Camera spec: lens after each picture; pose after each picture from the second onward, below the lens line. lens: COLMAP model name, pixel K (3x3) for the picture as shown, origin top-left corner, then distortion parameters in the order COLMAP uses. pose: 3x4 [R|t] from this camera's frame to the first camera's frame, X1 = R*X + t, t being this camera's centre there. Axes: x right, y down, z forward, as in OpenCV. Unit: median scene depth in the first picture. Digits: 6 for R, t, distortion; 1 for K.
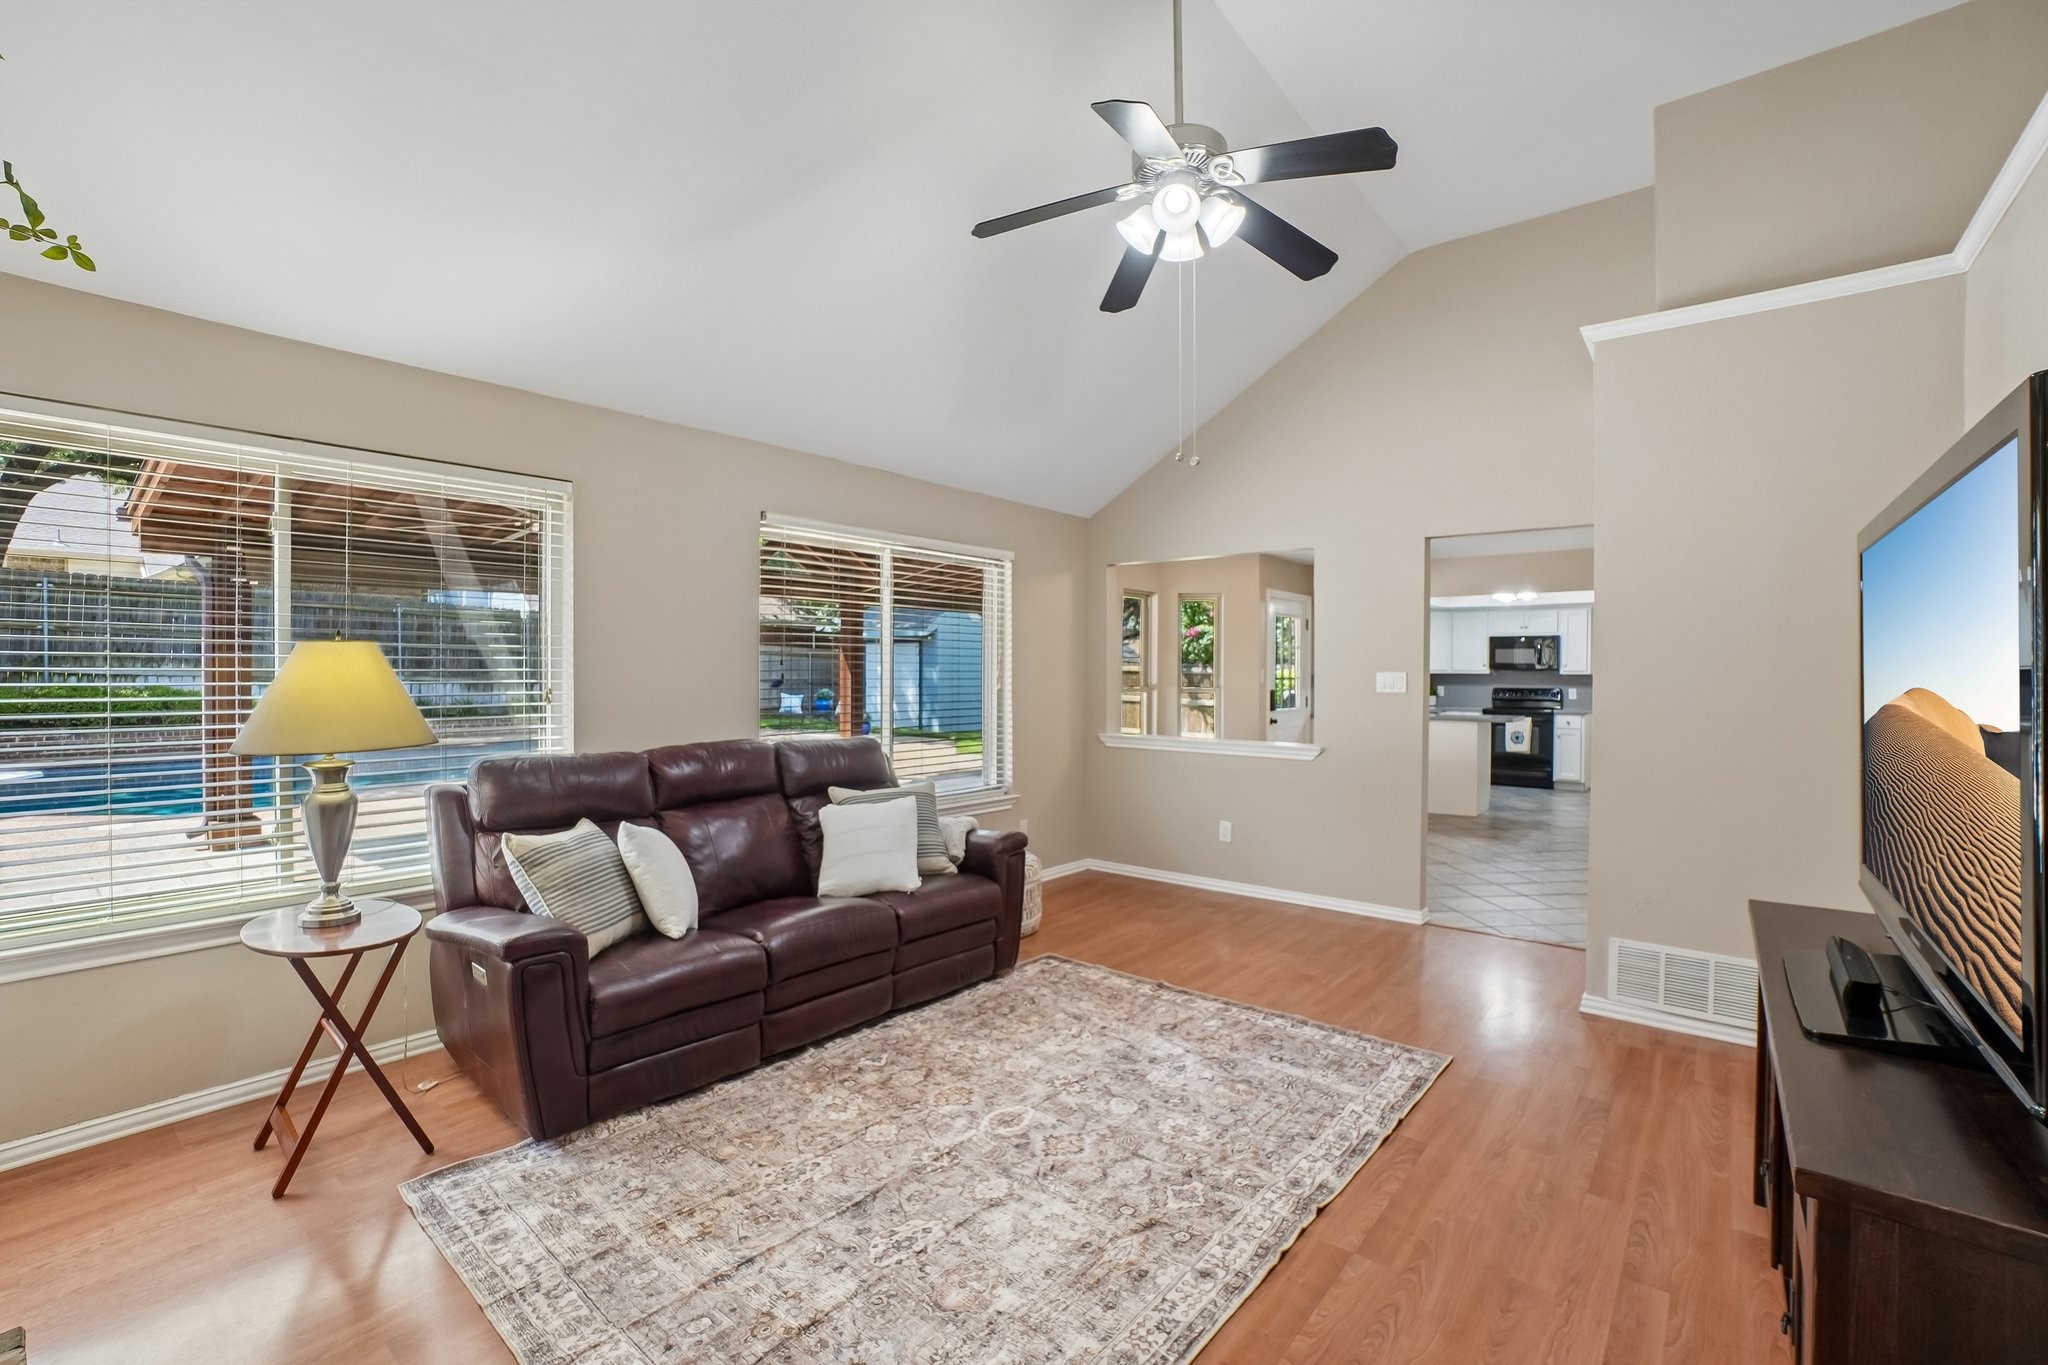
lens RADIAL K [[900.9, 0, 983.3], [0, 900.9, 679.6], [0, 0, 1]] dist [-0.054752, 0.018003]
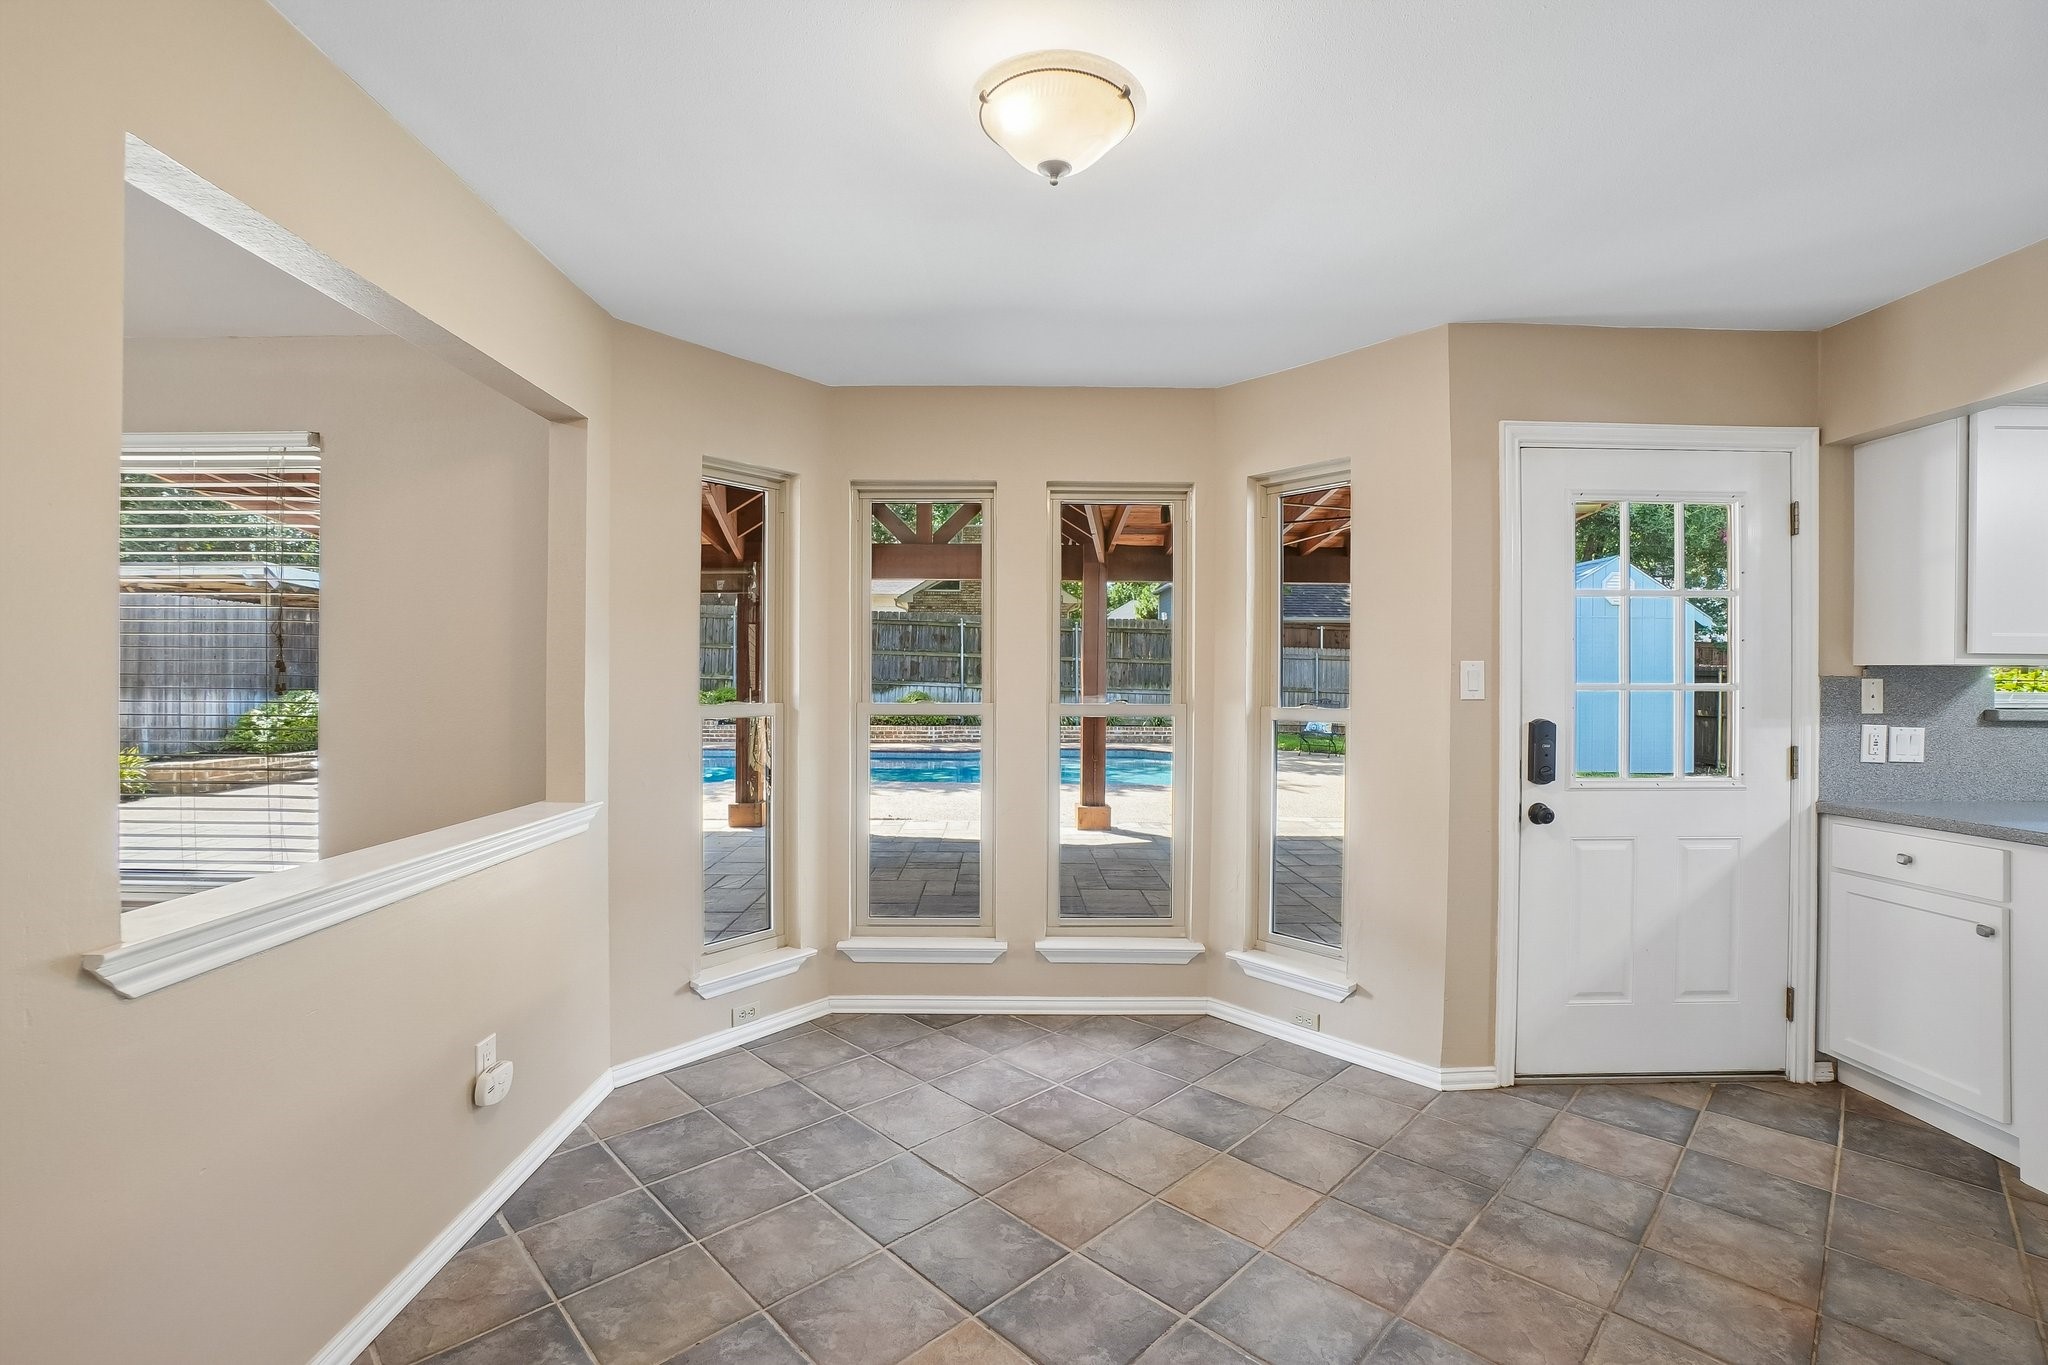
lens RADIAL K [[900.9, 0, 1017.5], [0, 900.9, 679.5], [0, 0, 1]] dist [-0.054752, 0.018003]
pose [[0.663657, 0.000666, -0.748036, 0.369709], [-0.010753, 0.999905, -0.008649, 0.001246], [0.747959, 0.013783, 0.663601, 0.536939]]
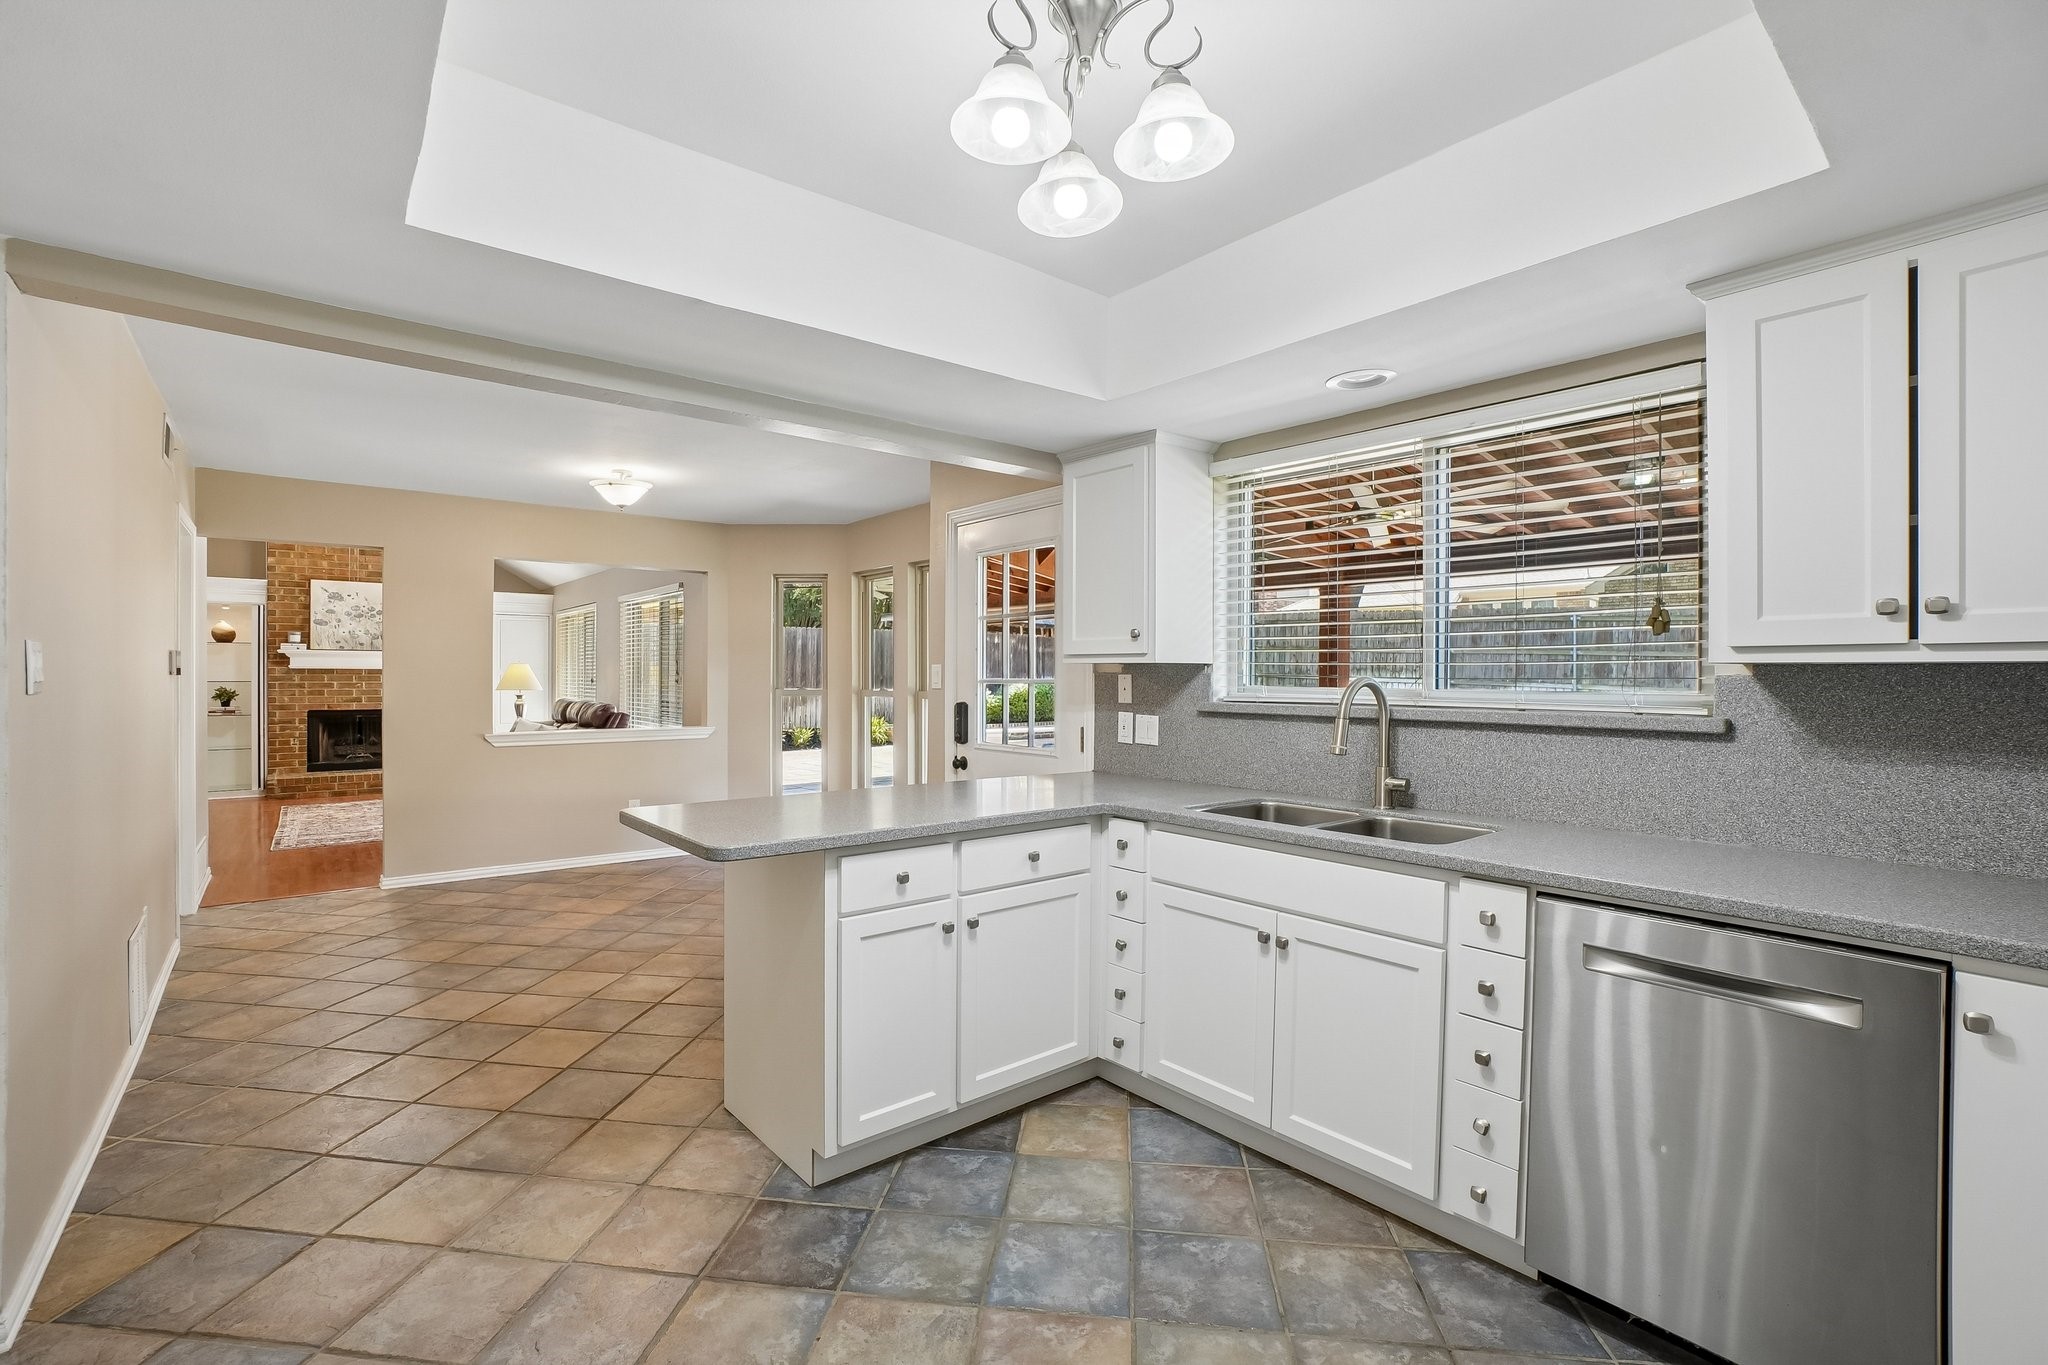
lens RADIAL K [[900.9, 0, 1012.7], [0, 900.9, 677.6], [0, 0, 1]] dist [-0.054752, 0.018003]
pose [[-0.164603, -0.003103, -0.986355, 0.692910], [-0.015304, 0.999883, -0.000592, -0.002188], [0.986241, 0.014998, -0.164631, 0.934641]]
